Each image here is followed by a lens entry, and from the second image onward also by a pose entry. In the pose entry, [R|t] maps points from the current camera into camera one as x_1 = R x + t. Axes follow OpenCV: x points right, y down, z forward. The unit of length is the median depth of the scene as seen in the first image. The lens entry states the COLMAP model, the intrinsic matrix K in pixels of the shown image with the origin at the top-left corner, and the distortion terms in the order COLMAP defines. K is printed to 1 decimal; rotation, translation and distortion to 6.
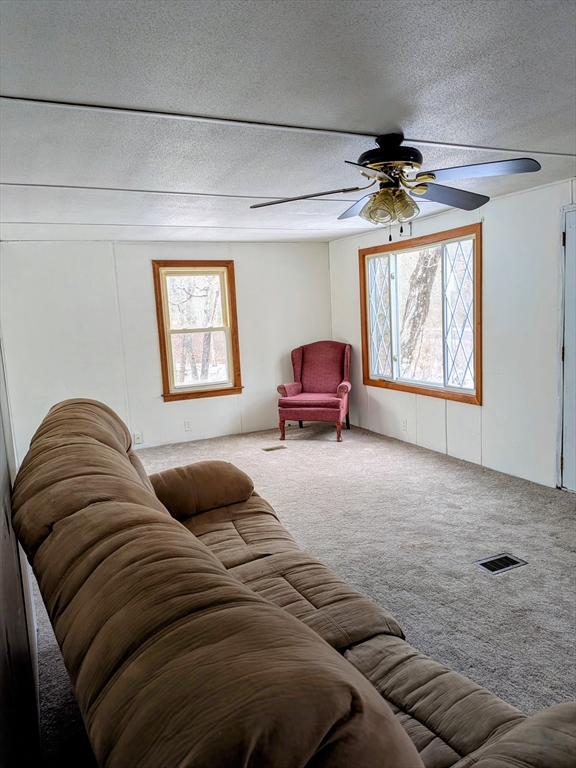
lens RADIAL K [[534.6, 0, 287.3], [0, 534.6, 370.3], [0, 0, 1]] dist [0.002026, -0.000212]
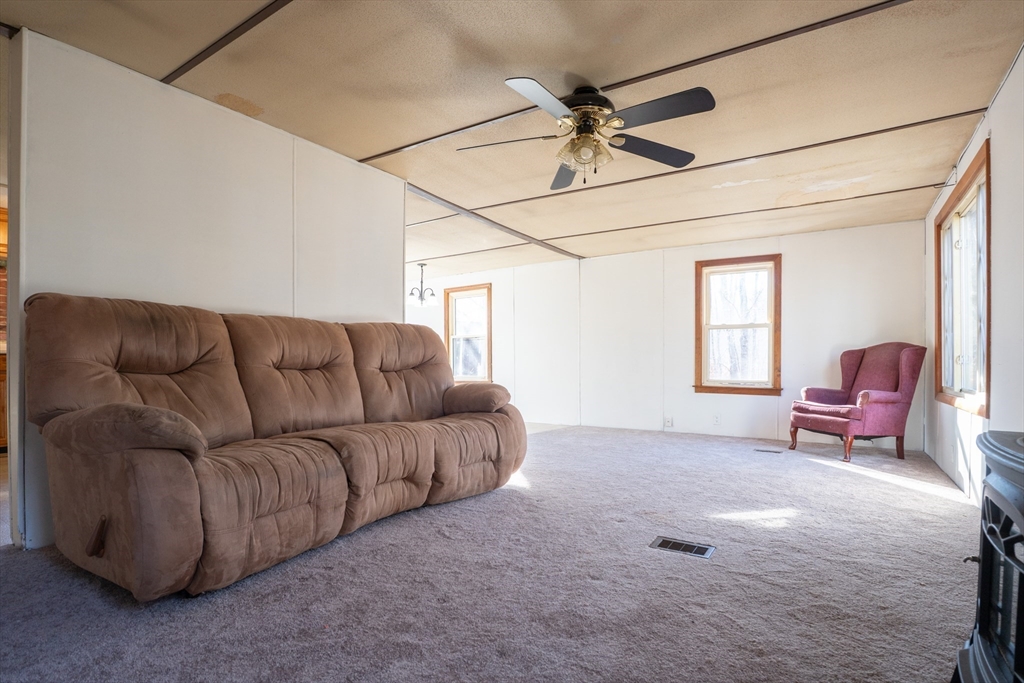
lens RADIAL K [[497.0, 0, 515.4], [0, 497.0, 361.1], [0, 0, 1]] dist [-0.030072, 0.000421]
pose [[0.522763, 0.051626, -0.850913, 0.417642], [-0.126911, 0.991754, -0.017797, 0.060601], [0.842978, 0.117294, 0.525005, 0.174632]]
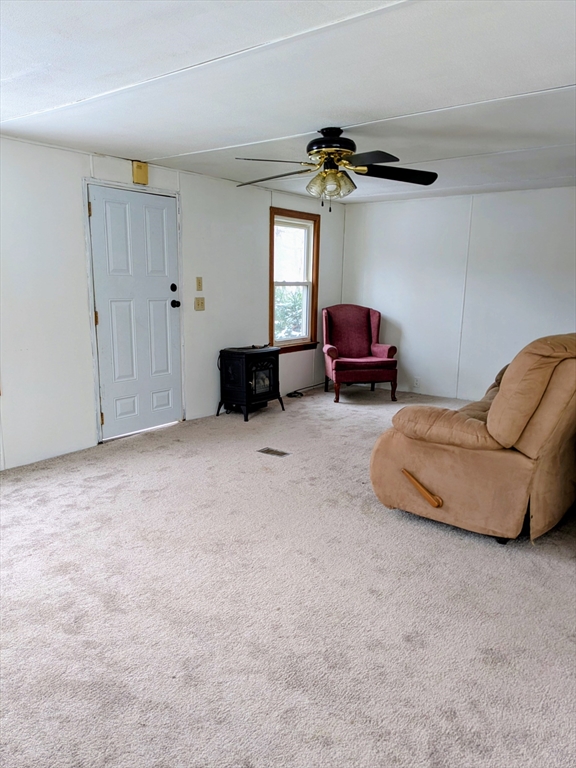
lens RADIAL K [[563.0, 0, 270.1], [0, 563.0, 394.7], [0, 0, 1]] dist [0.038439, -0.003921]
pose [[-0.444800, -0.138815, 0.884807, -0.439090], [0.116109, 0.970641, 0.210651, -0.052375], [-0.888072, 0.196432, -0.415624, 0.773658]]
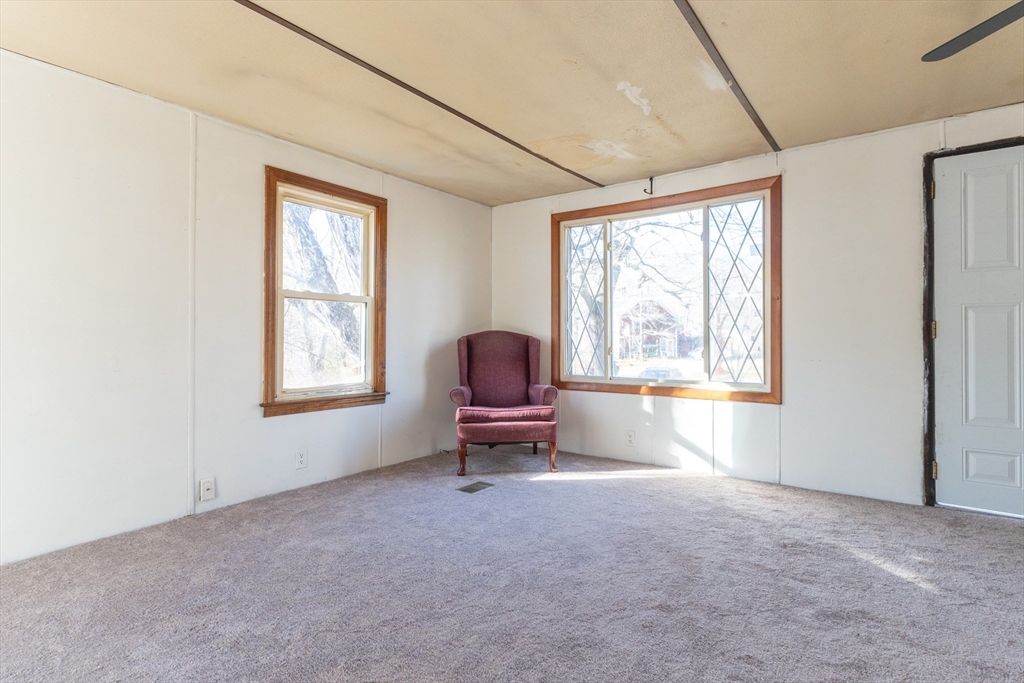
lens RADIAL K [[510.3, 0, 515.4], [0, 510.3, 321.7], [0, 0, 1]] dist [-0.000075, 0.000310]
pose [[0.881308, 0.067860, 0.467645, -0.254843], [0.008097, 0.987321, -0.158529, 0.048081], [-0.472473, 0.143499, 0.869584, 0.408197]]
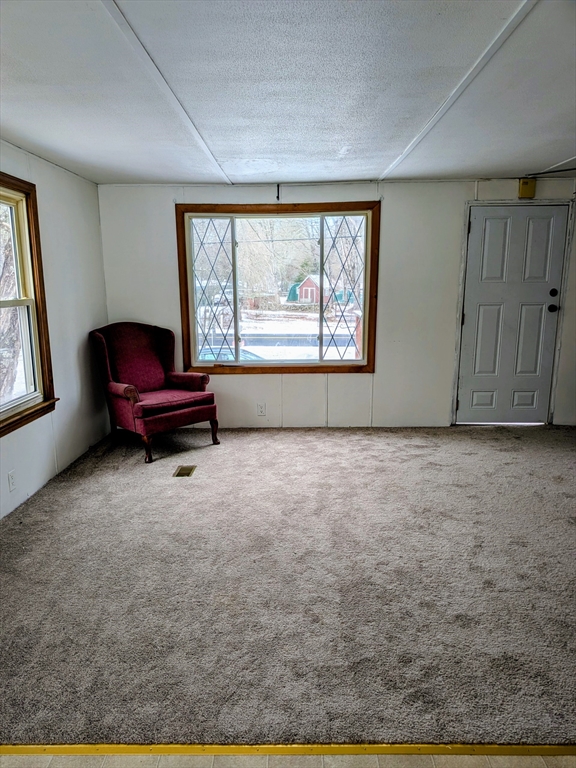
lens RADIAL K [[544.6, 0, 288.0], [0, 544.6, 384.0], [0, 0, 1]] dist [0.055844, -0.001741]
pose [[0.447013, -0.120942, 0.886314, -0.552233], [0.088076, 0.991954, 0.090936, -0.021593], [-0.890181, 0.037413, 0.454068, 0.505414]]
